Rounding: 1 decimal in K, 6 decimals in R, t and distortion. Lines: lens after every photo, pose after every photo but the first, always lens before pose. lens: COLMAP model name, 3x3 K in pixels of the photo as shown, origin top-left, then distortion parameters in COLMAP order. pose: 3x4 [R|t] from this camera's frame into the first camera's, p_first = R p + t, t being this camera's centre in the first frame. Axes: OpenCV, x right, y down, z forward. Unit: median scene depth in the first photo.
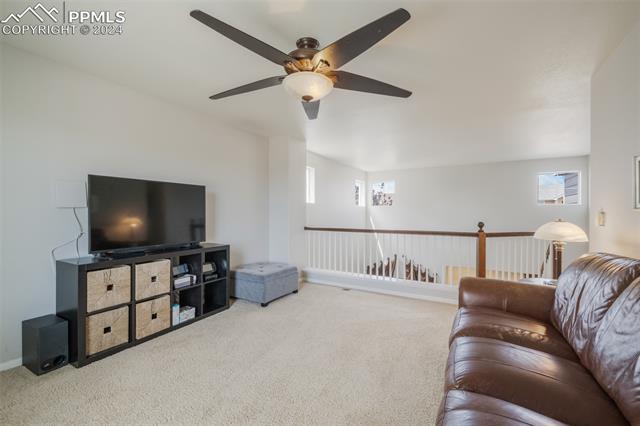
lens RADIAL K [[288.0, 0, 320.6], [0, 288.0, 213.3], [0, 0, 1]] dist [-0.002096, -0.000673]
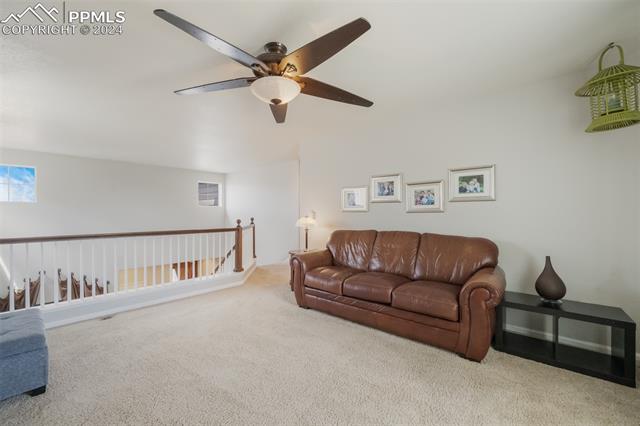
lens RADIAL K [[257.3, 0, 339.9], [0, 257.3, 212.3], [0, 0, 1]] dist [-0.000838, 0.000493]
pose [[0.167447, -0.004076, 0.985873, -0.448736], [0.006791, 0.999972, 0.002981, -0.000297], [-0.985858, 0.006196, 0.167470, 0.306646]]
